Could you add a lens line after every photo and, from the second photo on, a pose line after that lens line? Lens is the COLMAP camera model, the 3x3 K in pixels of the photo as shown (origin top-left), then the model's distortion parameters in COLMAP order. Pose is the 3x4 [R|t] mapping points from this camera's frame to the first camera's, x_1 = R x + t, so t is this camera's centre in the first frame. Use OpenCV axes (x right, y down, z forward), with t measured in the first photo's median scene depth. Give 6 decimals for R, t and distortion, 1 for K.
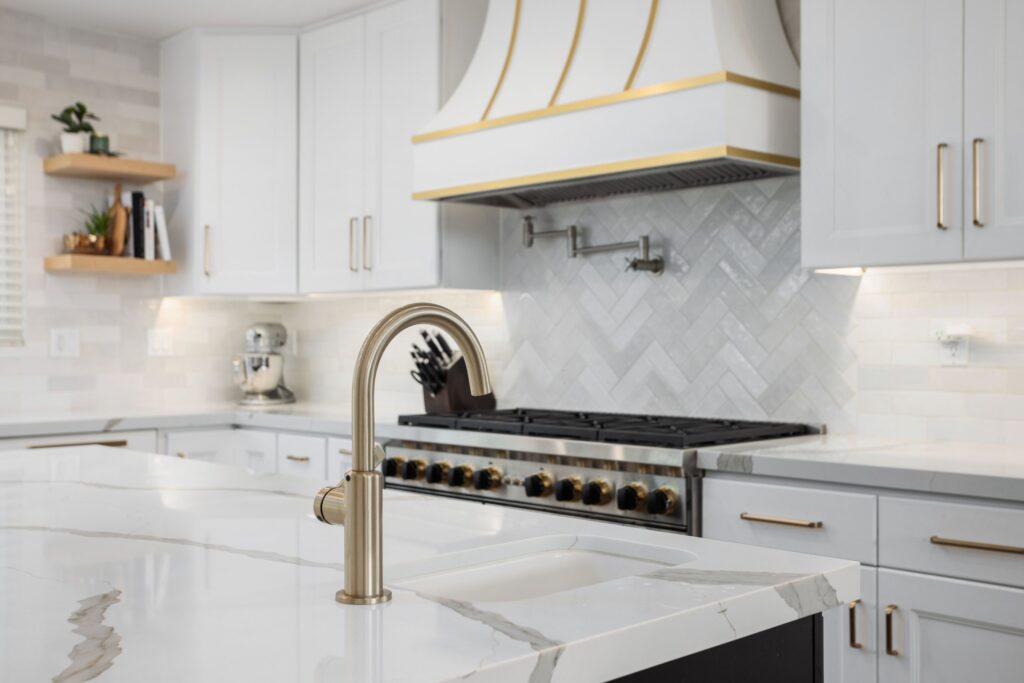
lens RADIAL K [[1117.4, 0, 505.5], [0, 1117.4, 347.0], [0, 0, 1]] dist [0.024787, 0.000000]
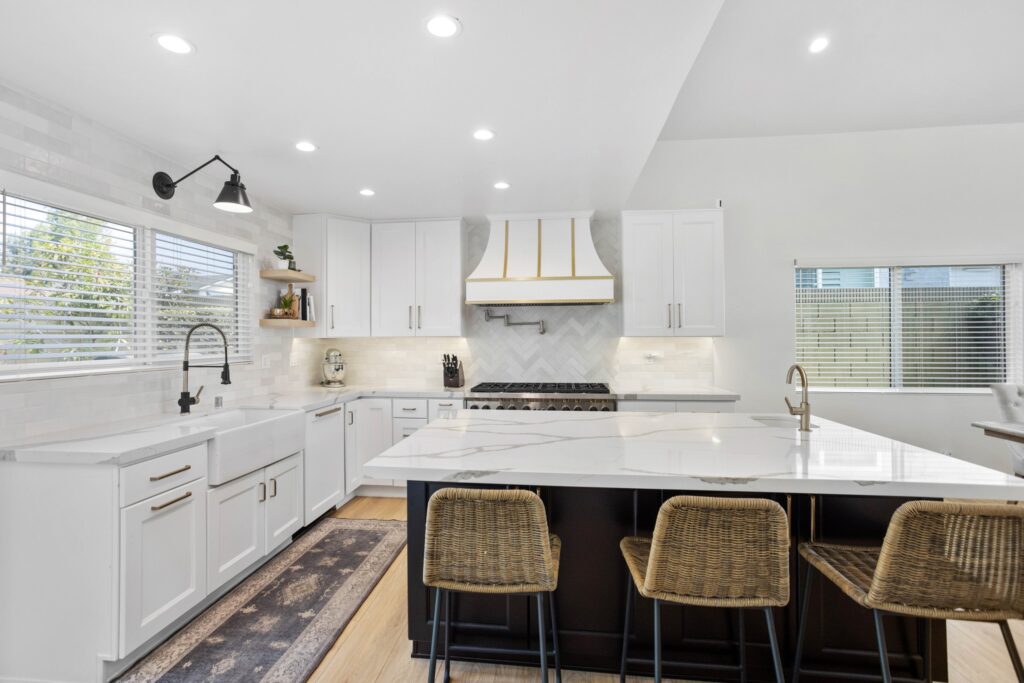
lens RADIAL K [[493.4, 0, 492.8], [0, 493.4, 337.0], [0, 0, 1]] dist [-0.013098, 0.006636]
pose [[0.794929, 0.001128, 0.606701, -0.687894], [0.006194, 0.999931, -0.009974, -0.041322], [-0.606671, 0.011686, 0.794867, 0.060301]]
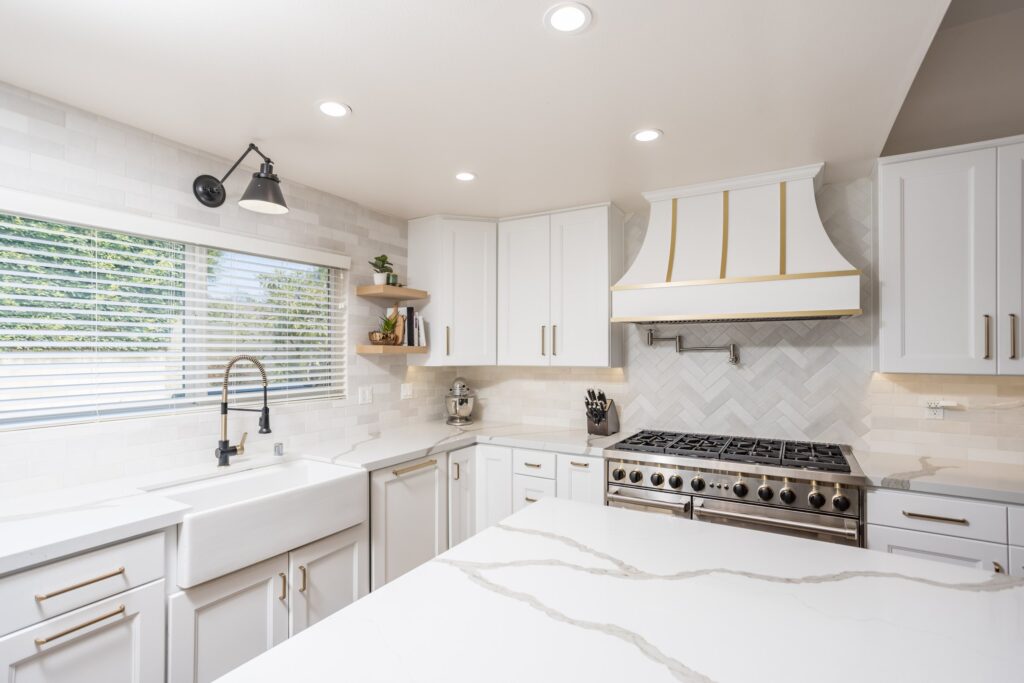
lens RADIAL K [[493.4, 0, 509.0], [0, 493.4, 347.2], [0, 0, 1]] dist [-0.013098, 0.006636]
pose [[0.967895, 0.005006, 0.251305, -0.421236], [-0.001014, 0.999871, -0.016011, -0.073532], [-0.251352, 0.015243, 0.967776, 0.257491]]
